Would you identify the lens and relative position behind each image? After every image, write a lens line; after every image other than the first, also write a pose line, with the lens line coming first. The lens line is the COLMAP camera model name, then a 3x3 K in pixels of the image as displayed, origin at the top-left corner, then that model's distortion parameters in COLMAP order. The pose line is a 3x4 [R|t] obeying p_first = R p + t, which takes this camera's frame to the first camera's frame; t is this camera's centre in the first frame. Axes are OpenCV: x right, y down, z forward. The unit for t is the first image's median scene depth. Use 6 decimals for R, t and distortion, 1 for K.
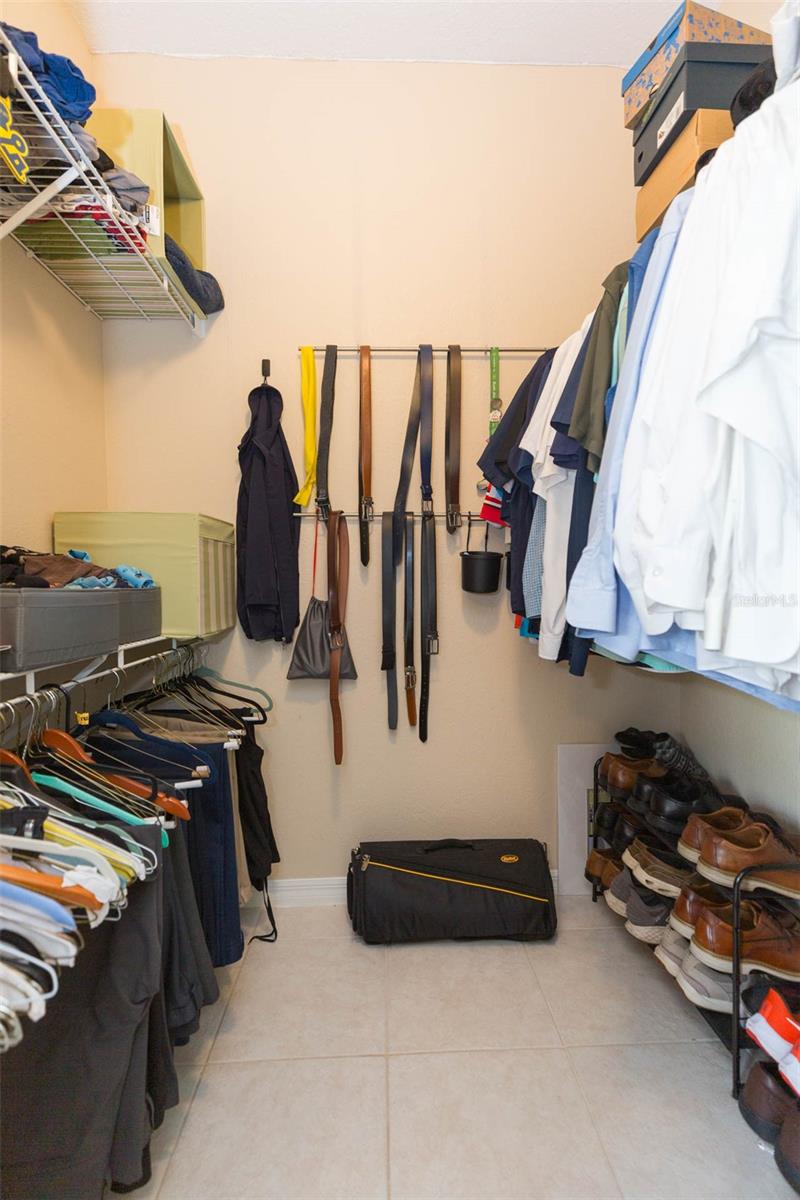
lens RADIAL K [[543.1, 0, 386.2], [0, 543.1, 571.8], [0, 0, 1]] dist [0.002617, -0.000030]
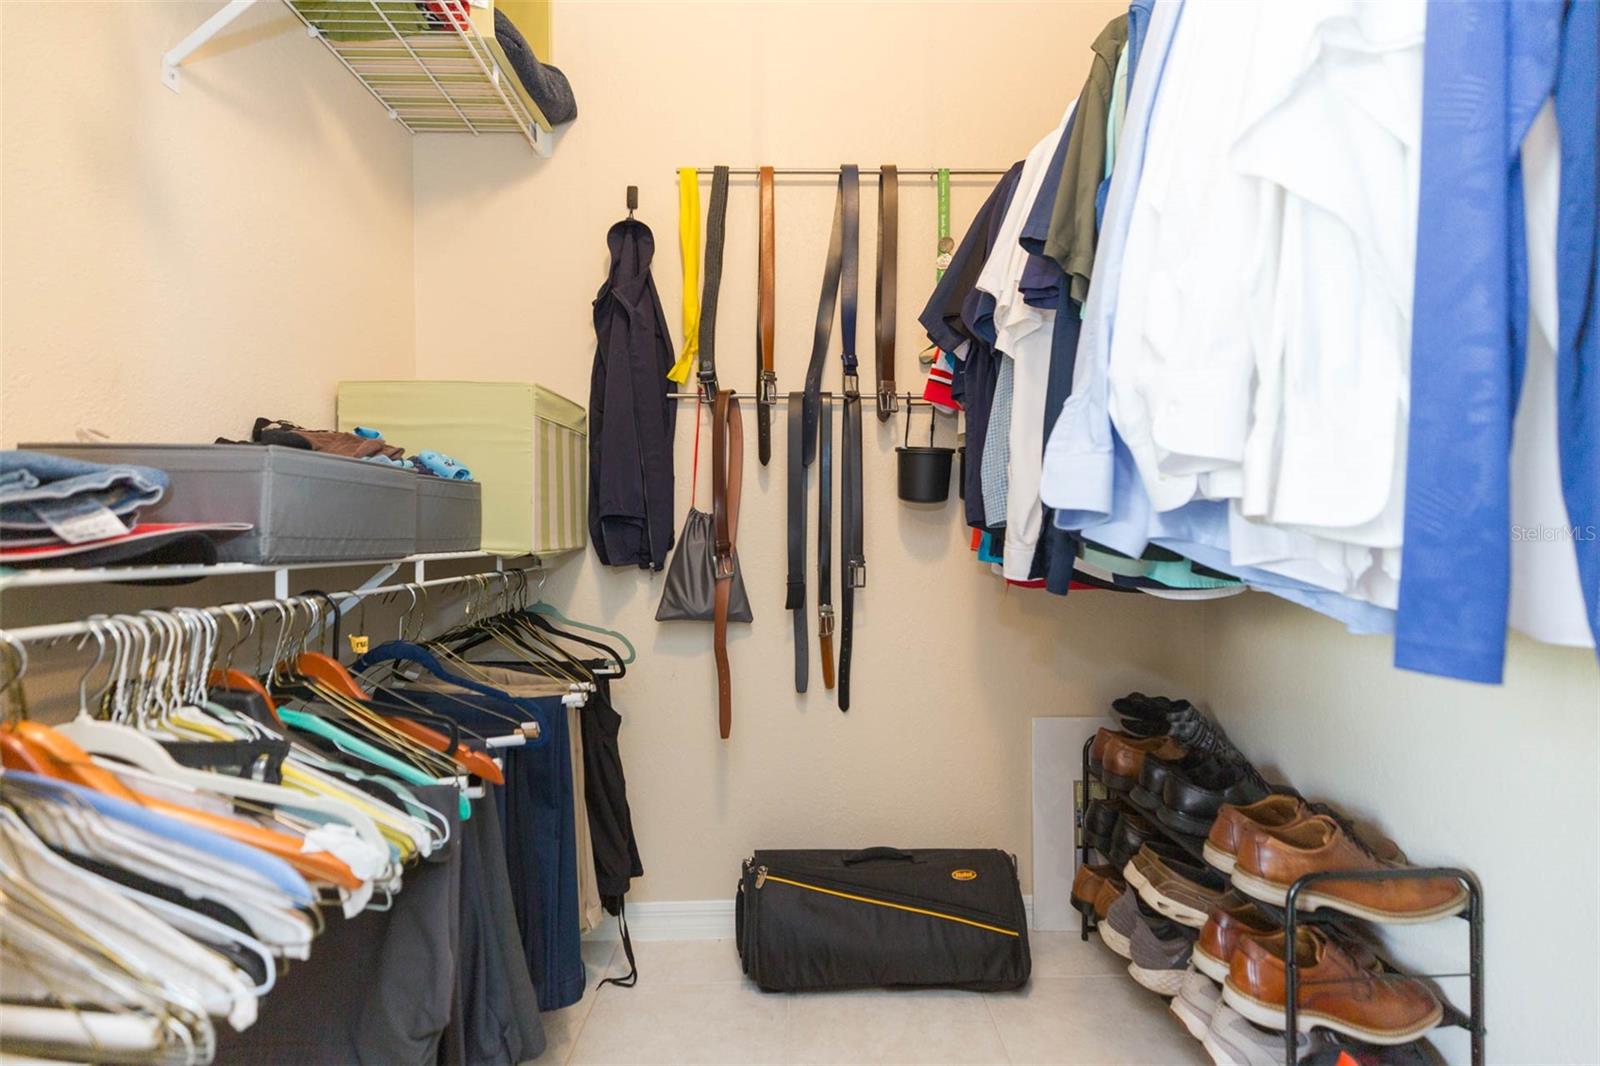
lens RADIAL K [[724.2, 0, 789.6], [0, 724.2, 499.0], [0, 0, 1]] dist [0.002617, -0.000030]
pose [[0.999814, 0.005309, -0.018558, 0.018401], [-0.005791, 0.999645, -0.026009, 0.084160], [0.018413, 0.026112, 0.999489, 0.046175]]
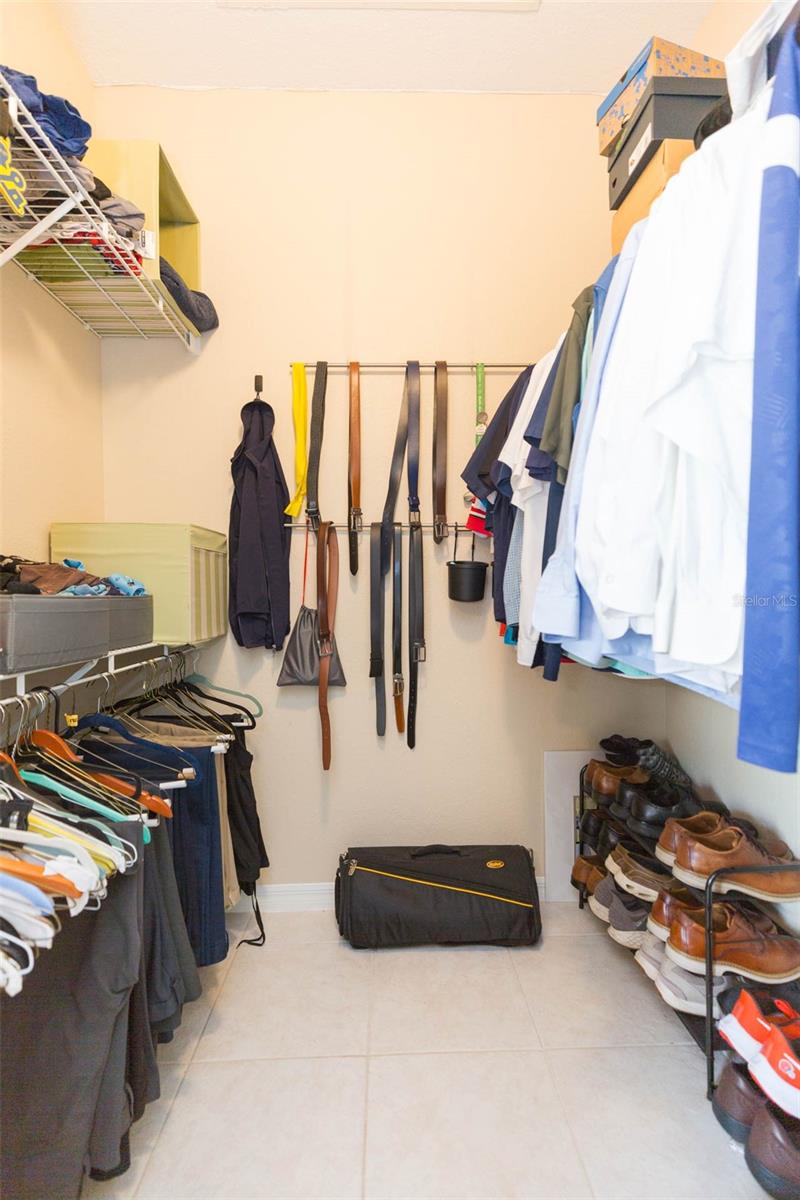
lens RADIAL K [[543.1, 0, 385.4], [0, 543.1, 572.1], [0, 0, 1]] dist [0.002617, -0.000030]
pose [[0.999960, 0.000713, -0.008899, 0.042549], [-0.000893, 0.999796, -0.020182, 0.005558], [0.008883, 0.020189, 0.999757, -0.034601]]
